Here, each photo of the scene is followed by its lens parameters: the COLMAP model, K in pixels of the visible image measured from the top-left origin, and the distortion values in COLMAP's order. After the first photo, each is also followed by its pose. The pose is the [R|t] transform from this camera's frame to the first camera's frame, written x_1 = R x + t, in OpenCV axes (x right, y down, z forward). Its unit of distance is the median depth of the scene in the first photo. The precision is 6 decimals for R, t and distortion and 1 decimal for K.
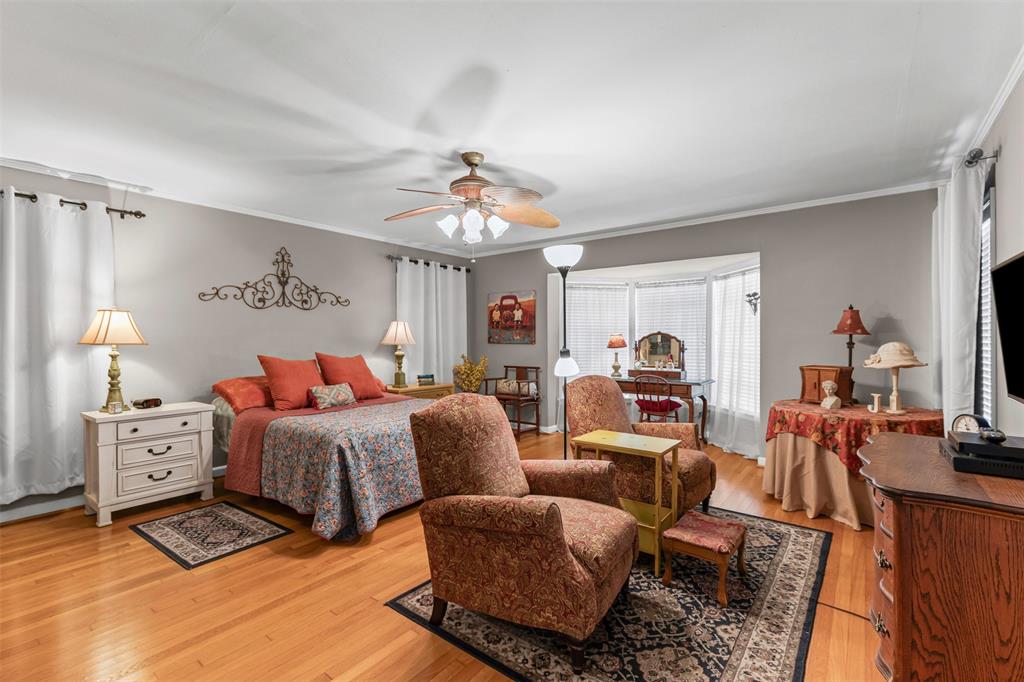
lens RADIAL K [[463.4, 0, 512.7], [0, 463.4, 340.0], [0, 0, 1]] dist [0.004328, -0.000507]
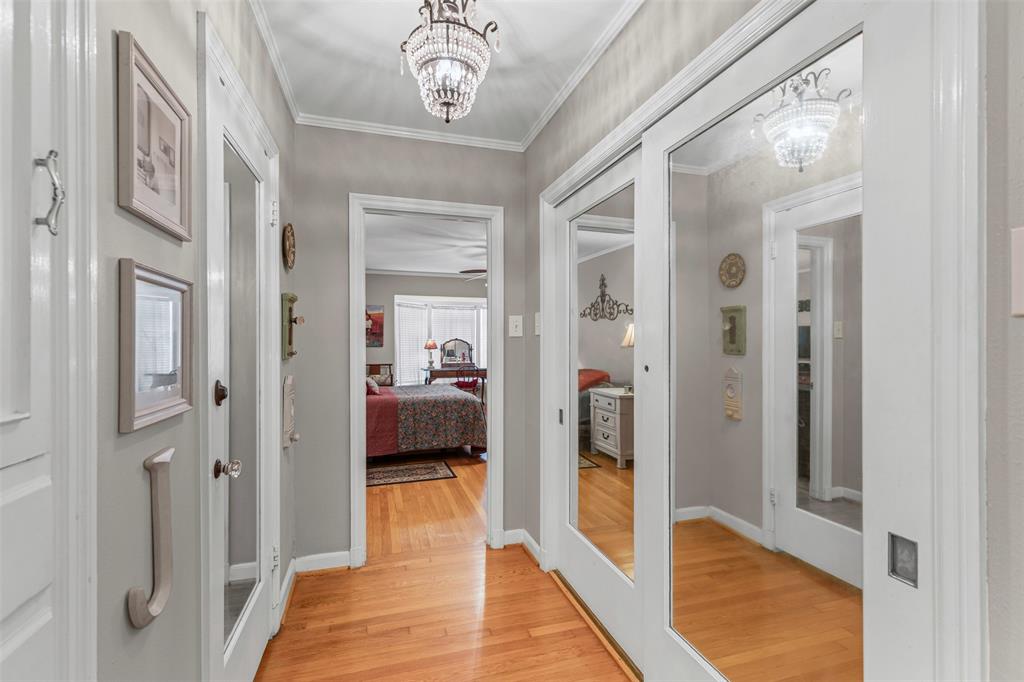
lens RADIAL K [[463.4, 0, 511.7], [0, 463.4, 342.3], [0, 0, 1]] dist [0.004328, -0.000507]
pose [[0.583222, 0.003274, 0.812306, -0.851787], [0.000439, 0.999990, -0.004345, 0.002209], [-0.812313, 0.002891, 0.583215, -0.067859]]
